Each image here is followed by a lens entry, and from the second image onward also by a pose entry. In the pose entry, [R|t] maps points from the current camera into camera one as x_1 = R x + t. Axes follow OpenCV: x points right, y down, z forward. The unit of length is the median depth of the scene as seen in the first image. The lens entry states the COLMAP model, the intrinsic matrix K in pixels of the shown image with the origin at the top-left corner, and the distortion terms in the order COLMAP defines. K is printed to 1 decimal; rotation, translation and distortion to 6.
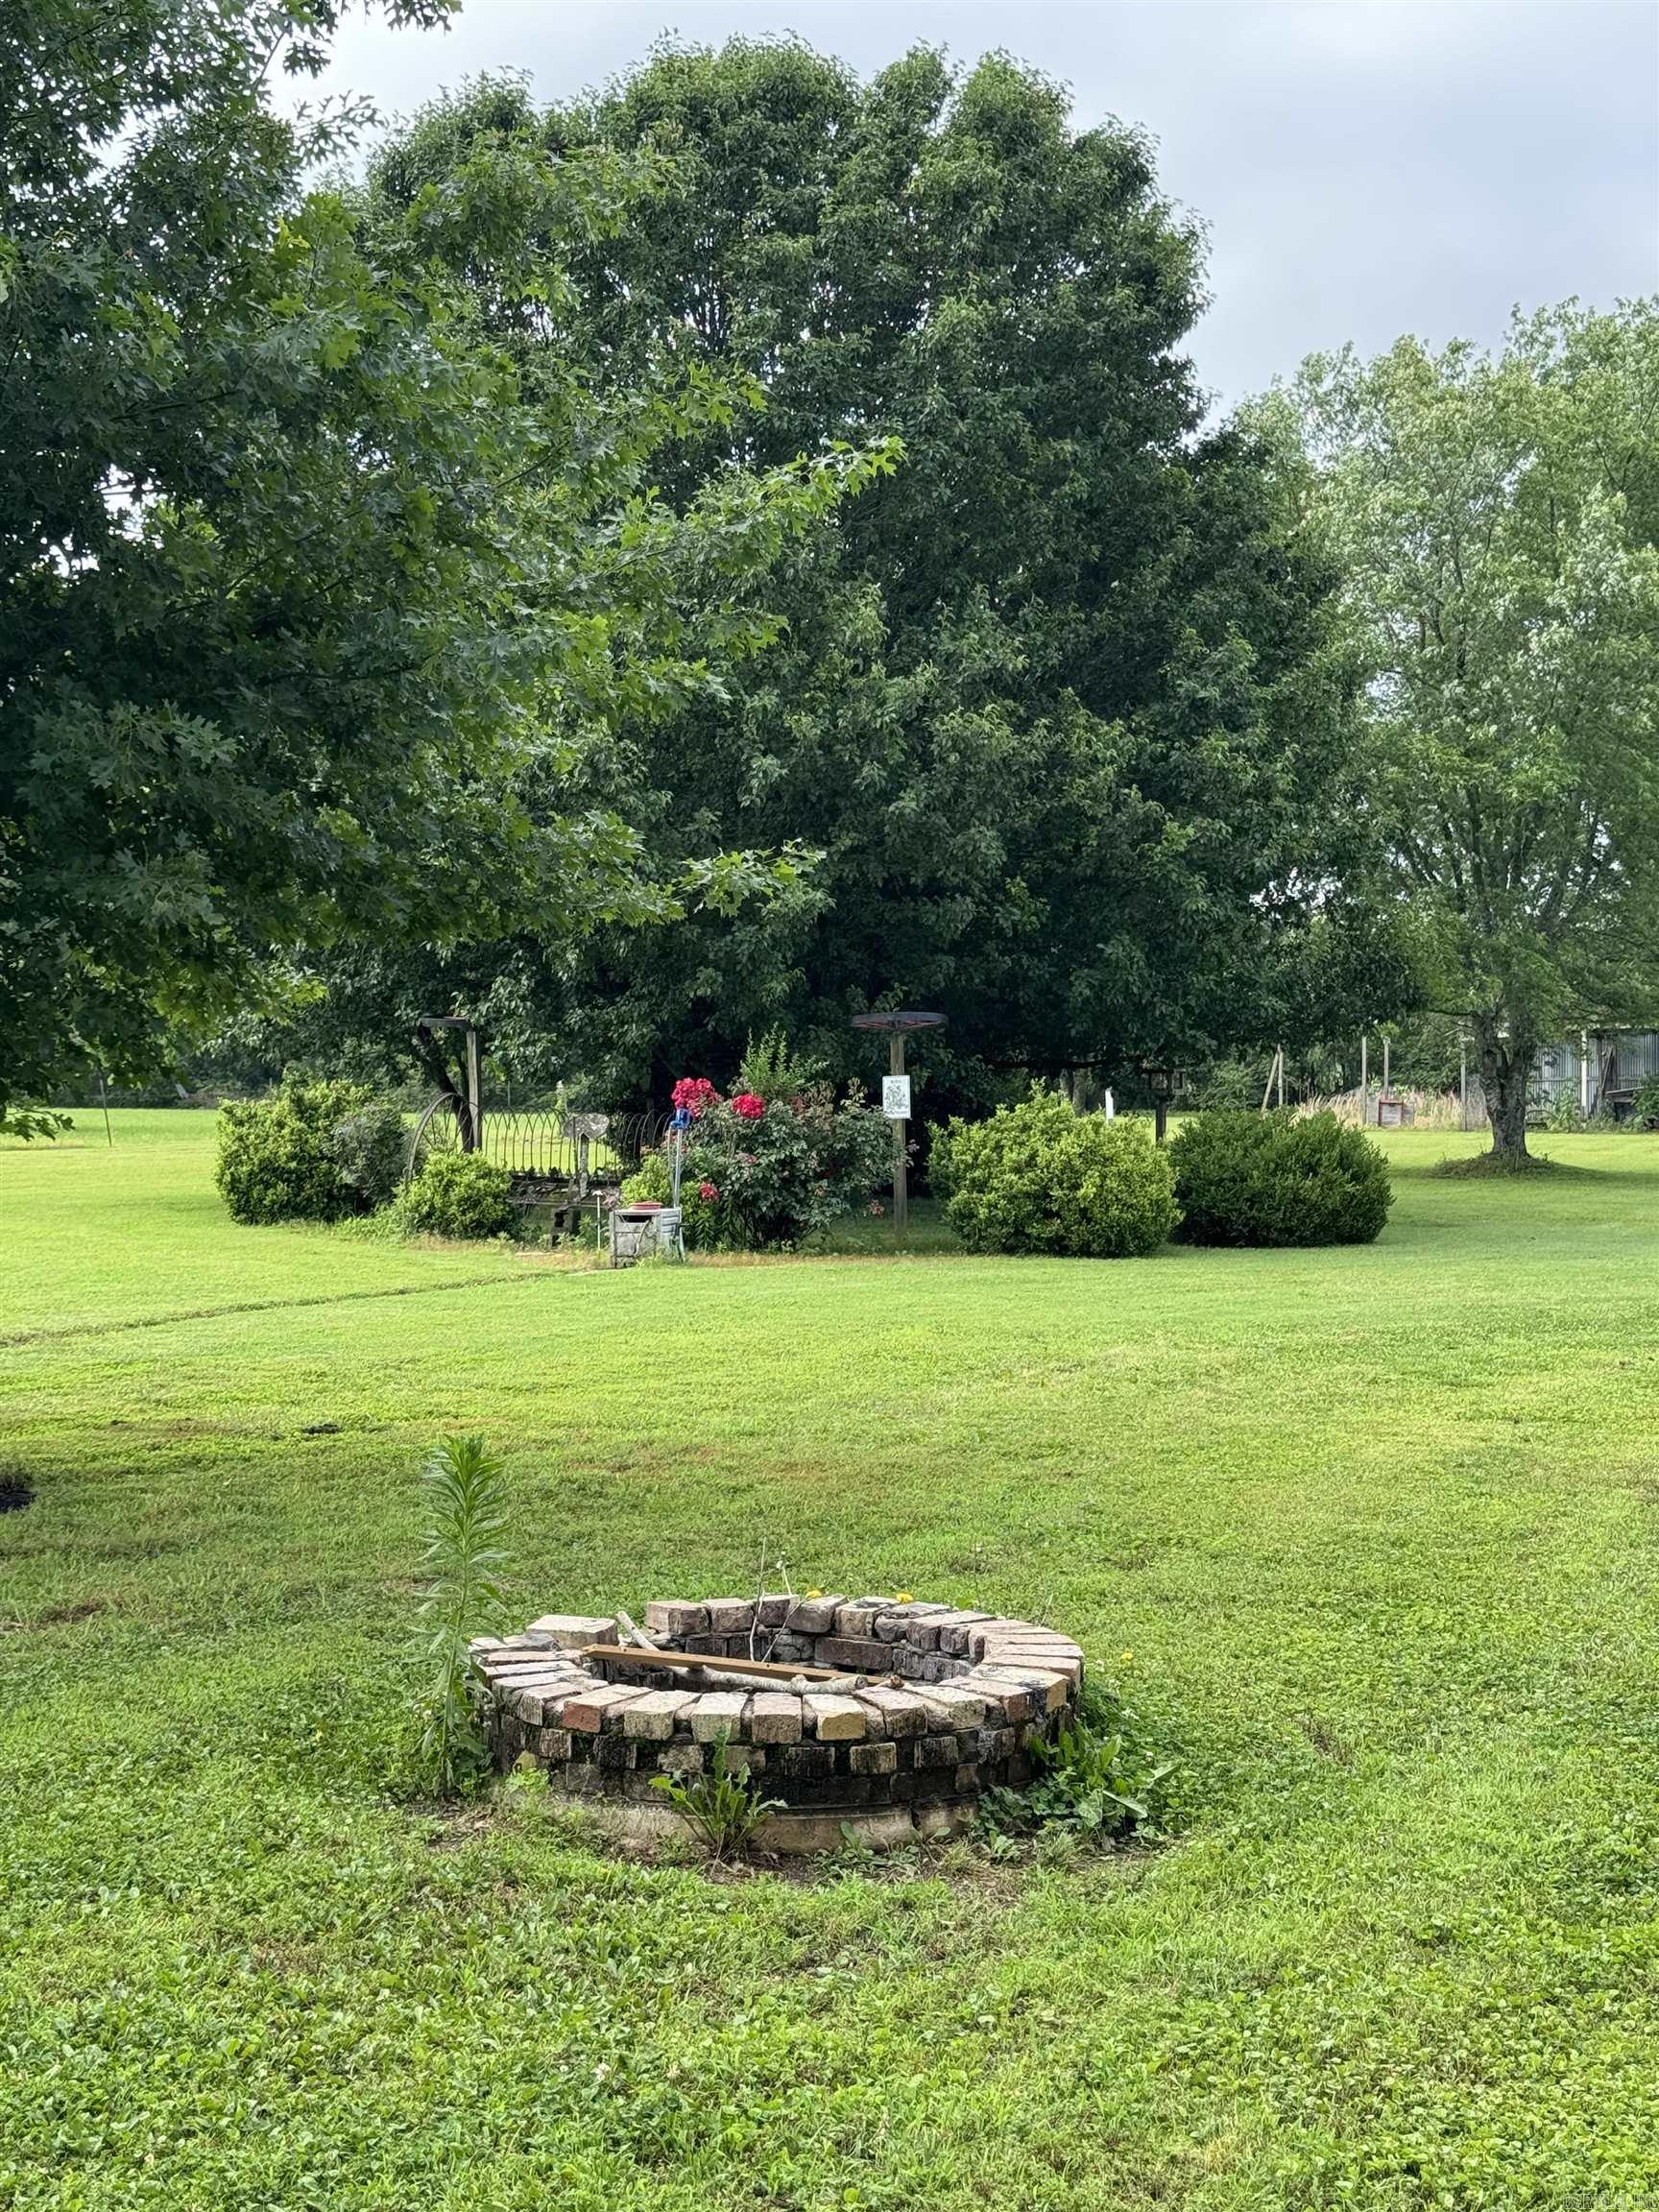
lens RADIAL K [[3086.3, 0, 829.4], [0, 3086.3, 1108.8], [0, 0, 1]] dist [0.350186, -1.481921]
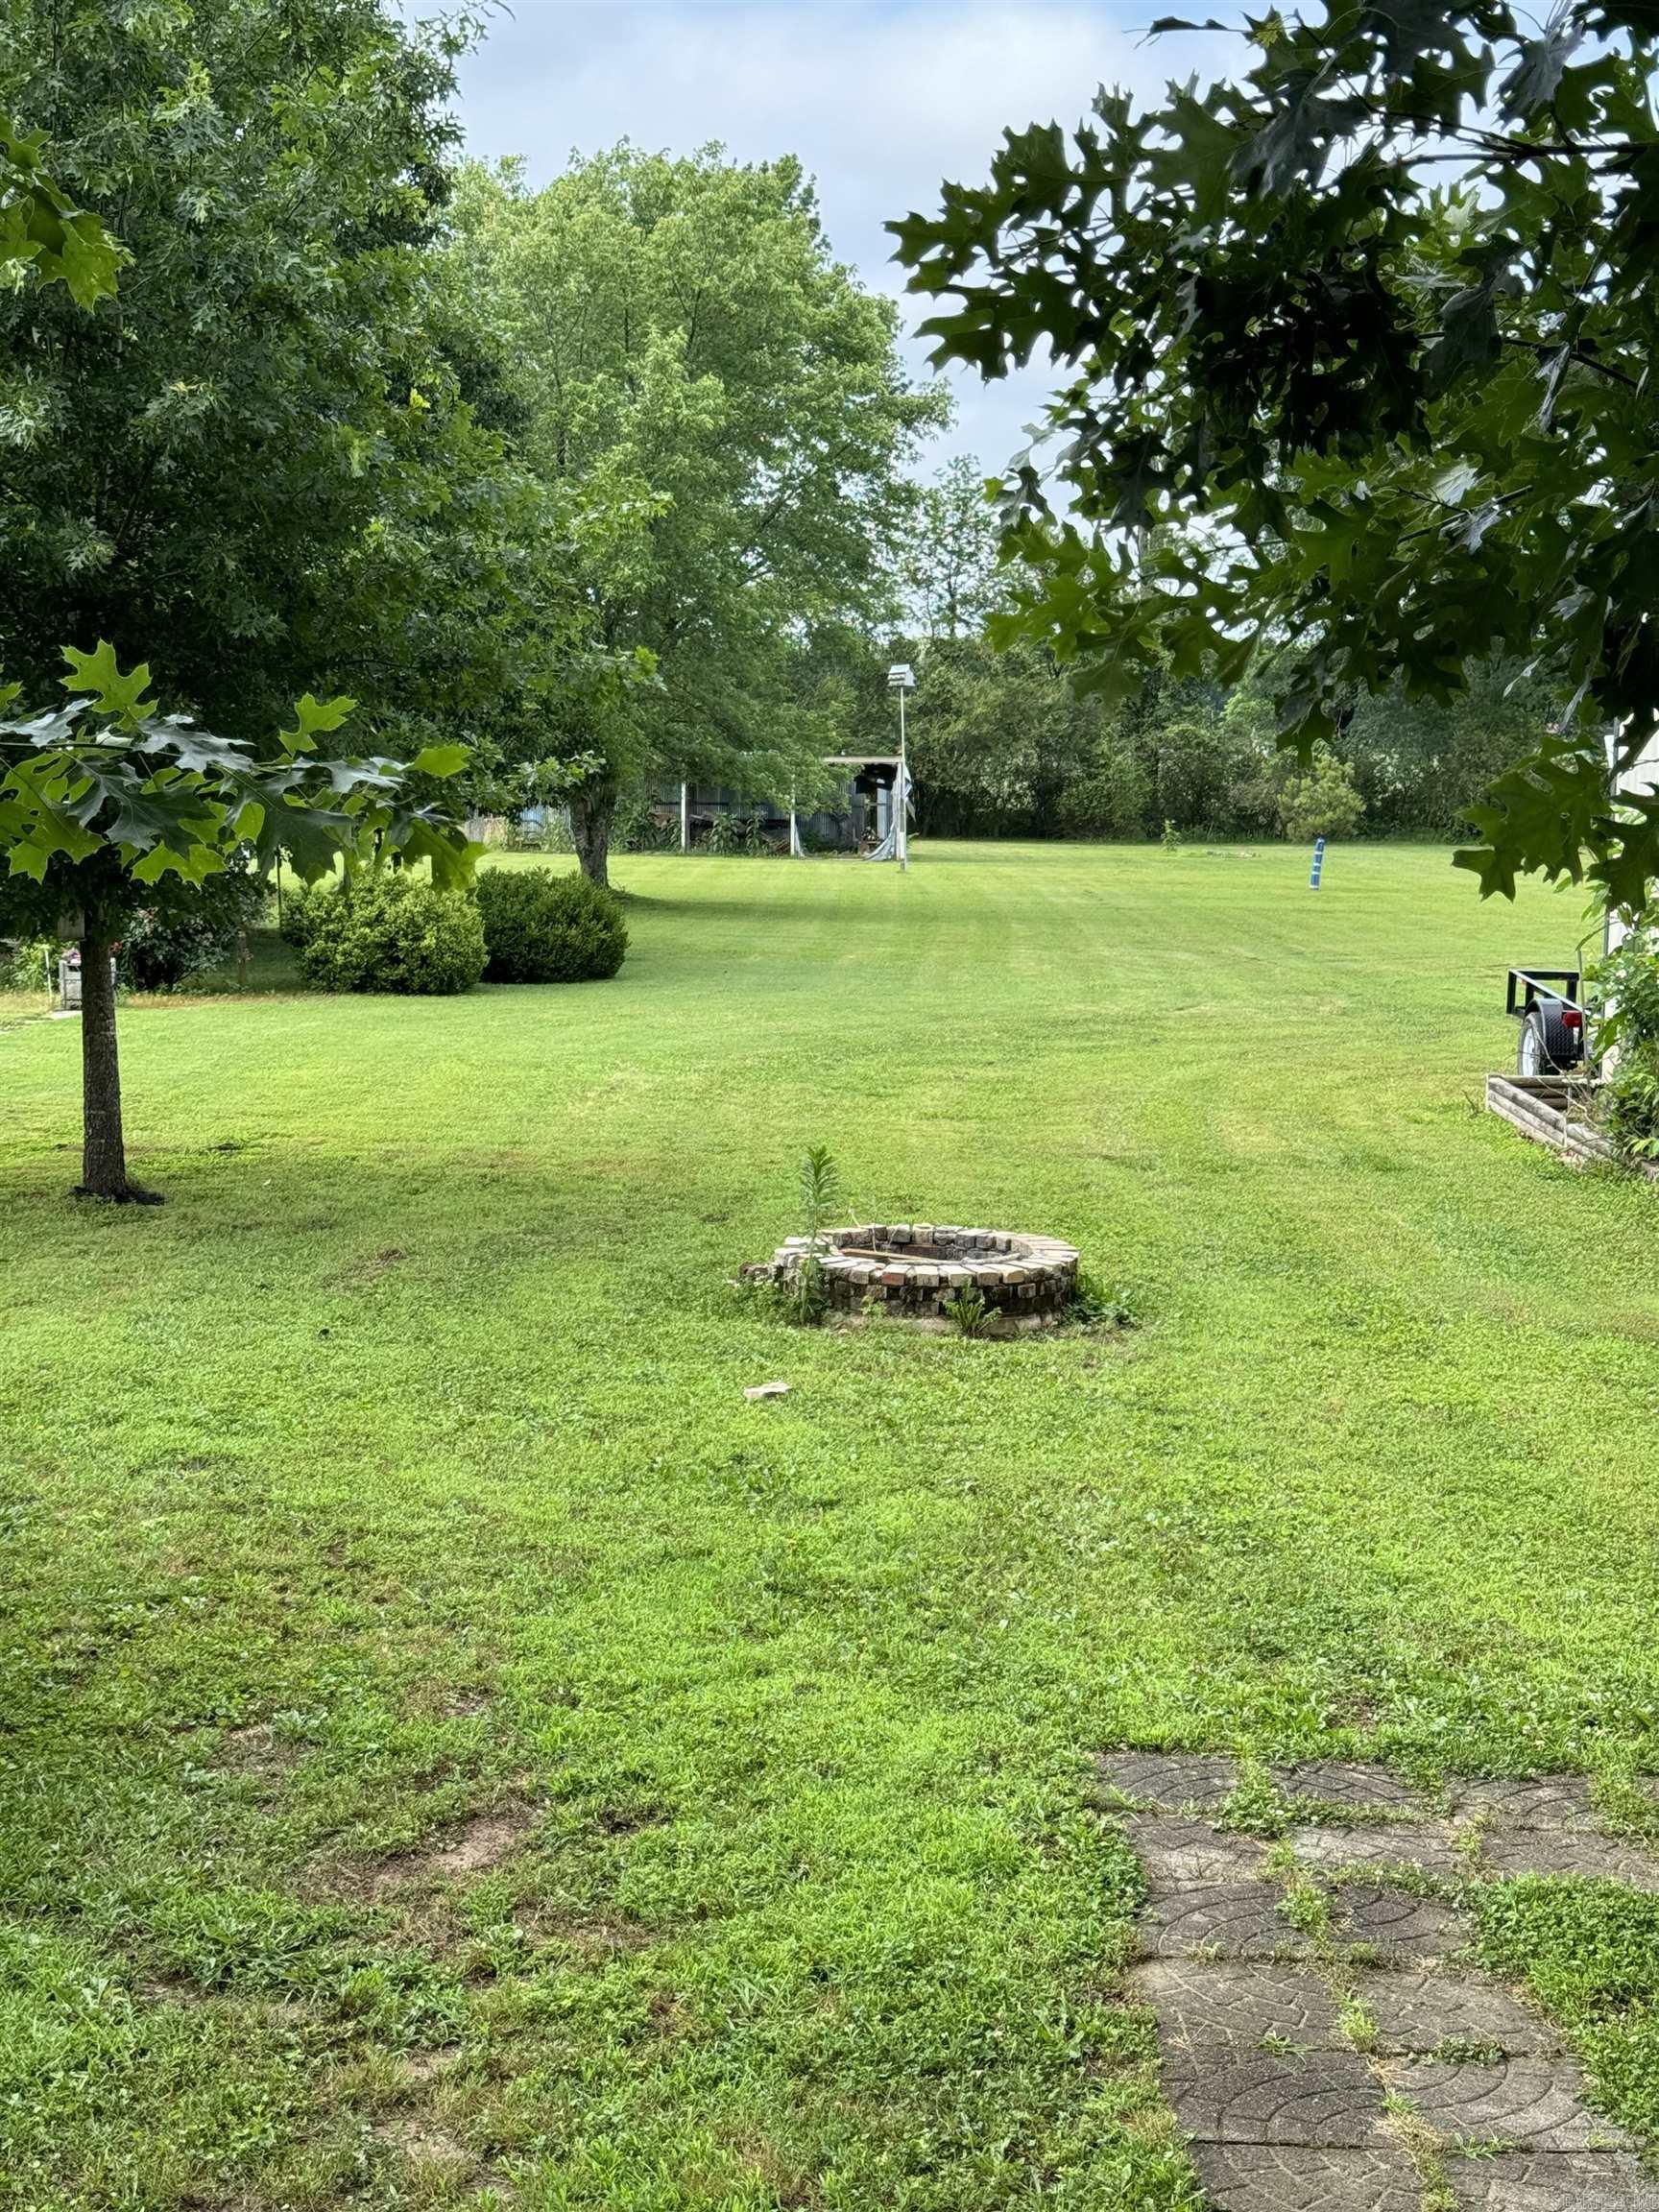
lens RADIAL K [[3149.0, 0, 829.5], [0, 3149.0, 1106.0], [0, 0, 1]] dist [-0.000396, 0.005681]
pose [[0.931219, -0.021707, 0.363814, -0.225950], [-0.014013, 0.995354, 0.095257, -0.030276], [-0.364191, -0.093804, 0.926588, -0.234448]]
